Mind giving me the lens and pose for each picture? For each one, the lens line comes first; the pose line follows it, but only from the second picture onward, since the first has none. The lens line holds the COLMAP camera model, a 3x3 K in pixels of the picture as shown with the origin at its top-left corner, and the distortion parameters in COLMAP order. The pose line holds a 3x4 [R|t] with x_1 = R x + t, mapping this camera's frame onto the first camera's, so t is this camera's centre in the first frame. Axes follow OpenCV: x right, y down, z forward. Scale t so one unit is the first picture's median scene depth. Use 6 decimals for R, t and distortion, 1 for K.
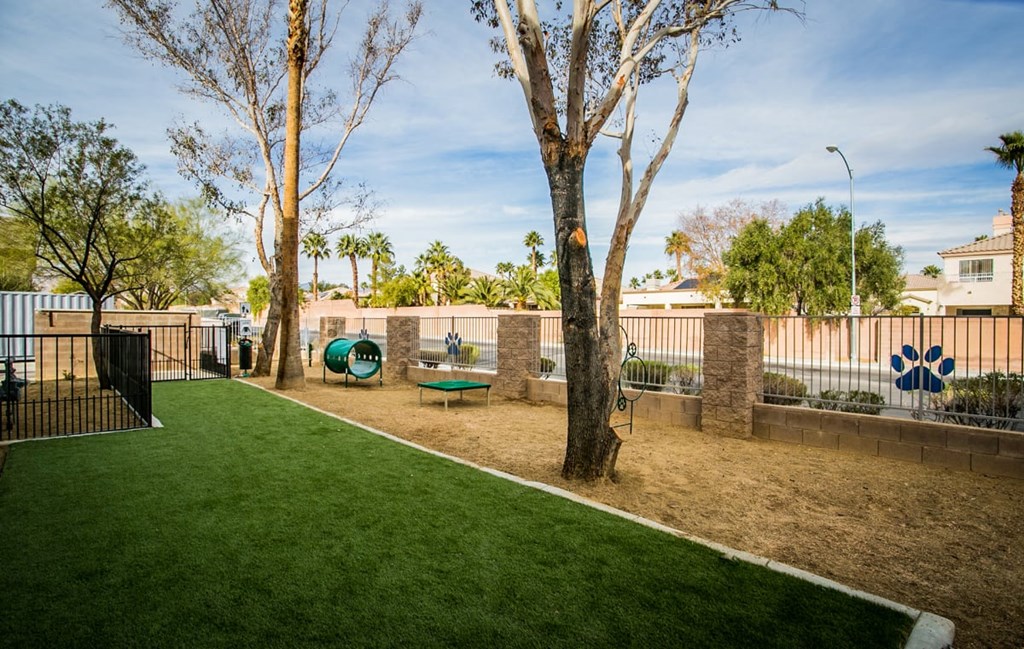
lens RADIAL K [[519.7, 0, 511.4], [0, 519.7, 326.2], [0, 0, 1]] dist [-0.028032, 0.000864]
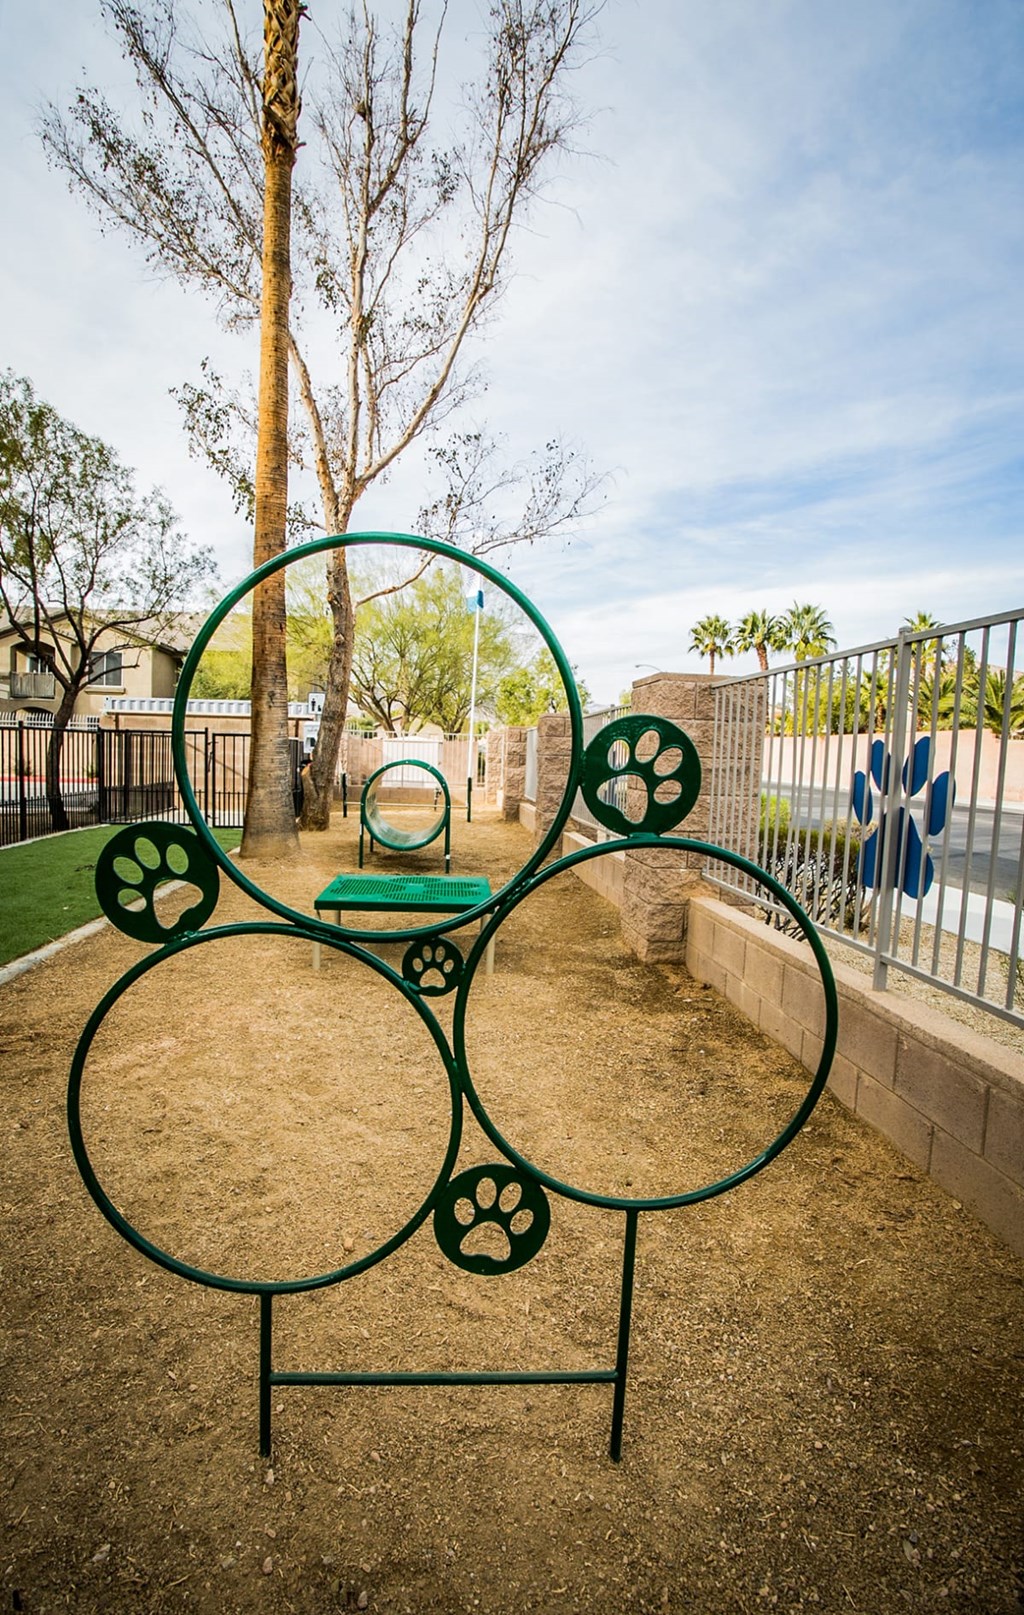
lens RADIAL K [[819.6, 0, 507.7], [0, 819.6, 806.8], [0, 0, 1]] dist [-0.028032, 0.000864]
pose [[0.804920, 0.053991, -0.590922, 0.152200], [-0.026689, 0.998138, 0.054844, 0.020039], [0.592783, -0.028373, 0.804862, 0.399905]]
